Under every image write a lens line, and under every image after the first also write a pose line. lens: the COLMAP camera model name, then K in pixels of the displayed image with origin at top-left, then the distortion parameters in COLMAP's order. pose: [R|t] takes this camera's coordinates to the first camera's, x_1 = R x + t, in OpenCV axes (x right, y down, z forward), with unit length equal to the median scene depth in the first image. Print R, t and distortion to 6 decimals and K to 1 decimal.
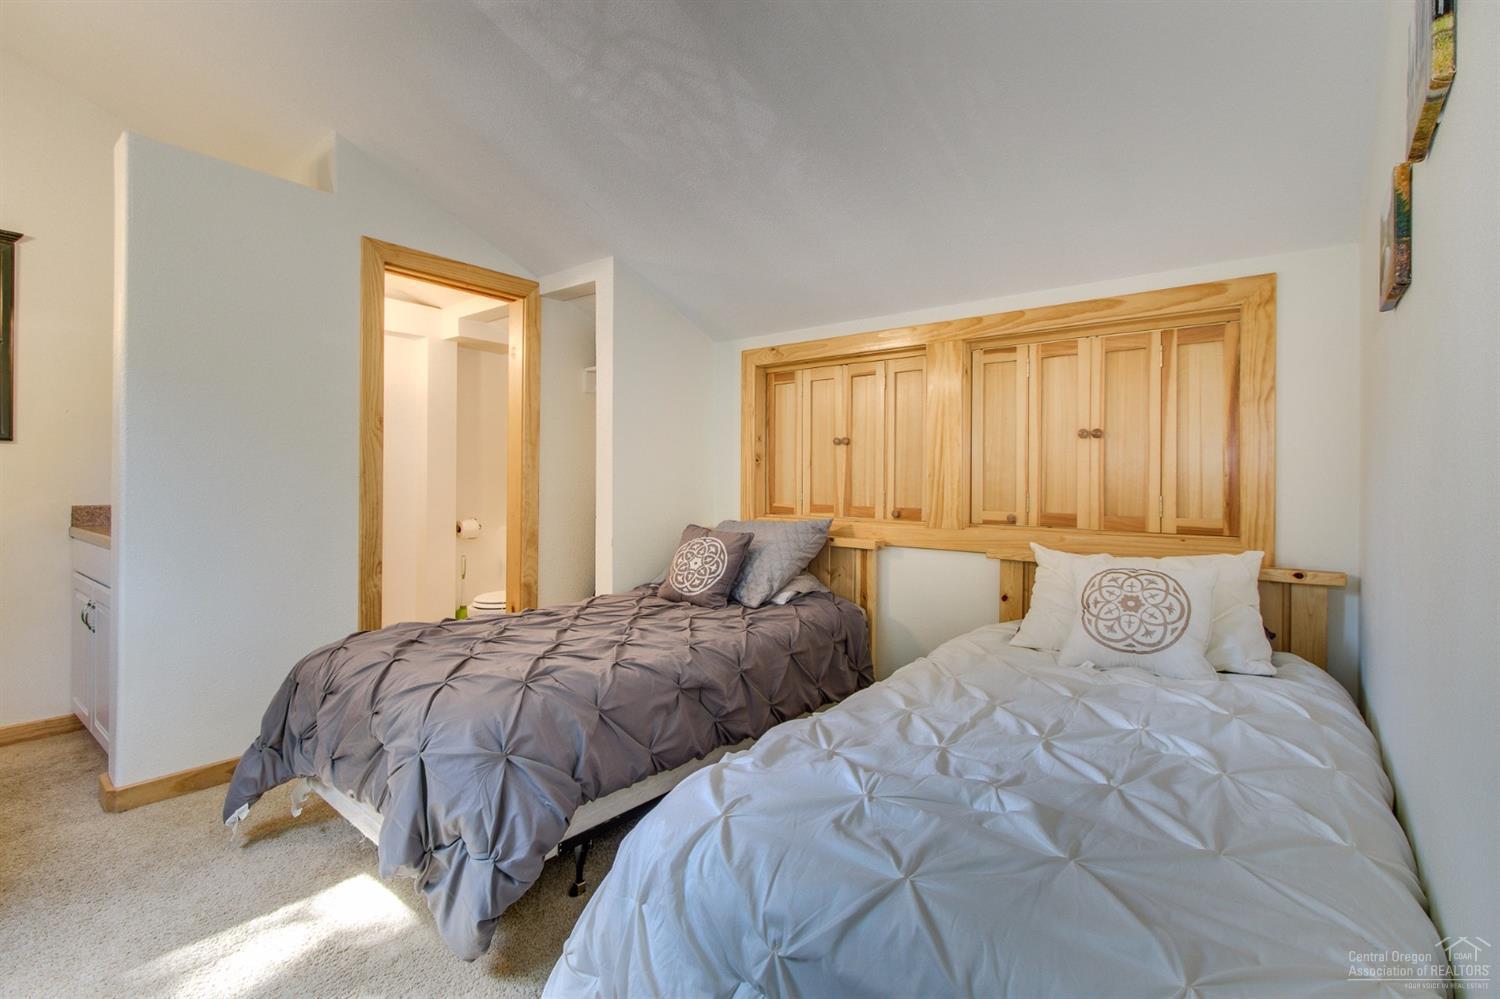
lens RADIAL K [[689.9, 0, 751.6], [0, 689.9, 475.4], [0, 0, 1]] dist [0.002043, -0.000930]
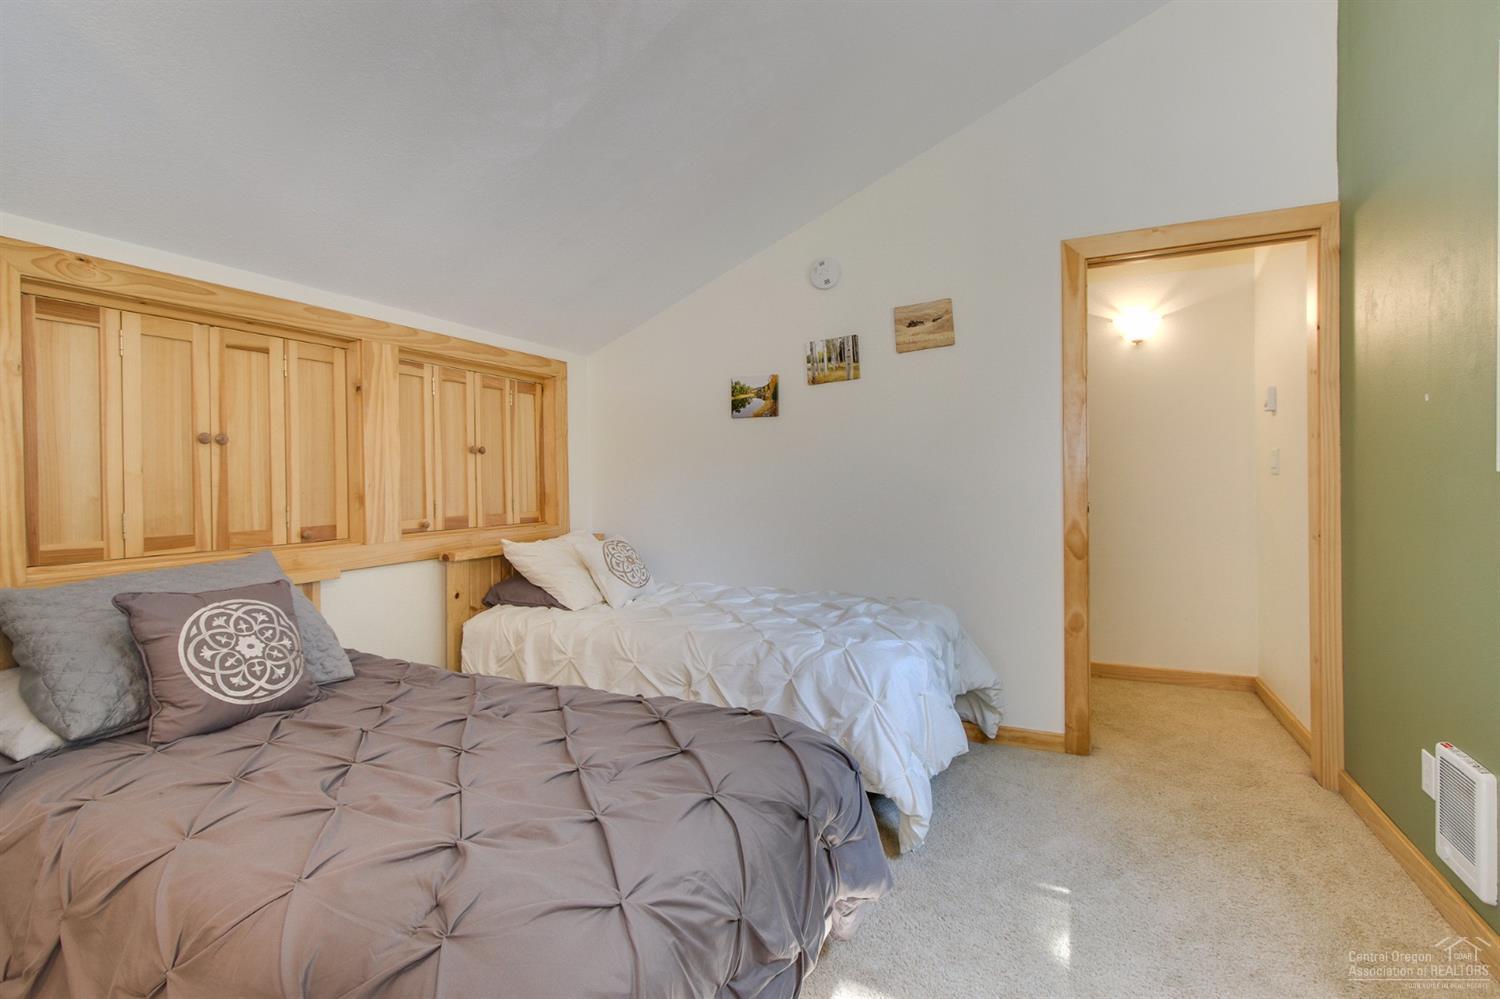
lens RADIAL K [[689.9, 0, 751.6], [0, 689.9, 475.4], [0, 0, 1]] dist [0.002043, -0.000930]
pose [[-0.243311, -0.005023, 0.969935, -0.748392], [-0.000744, 0.999987, 0.004992, -0.019339], [-0.969948, 0.000493, -0.243311, 0.738929]]
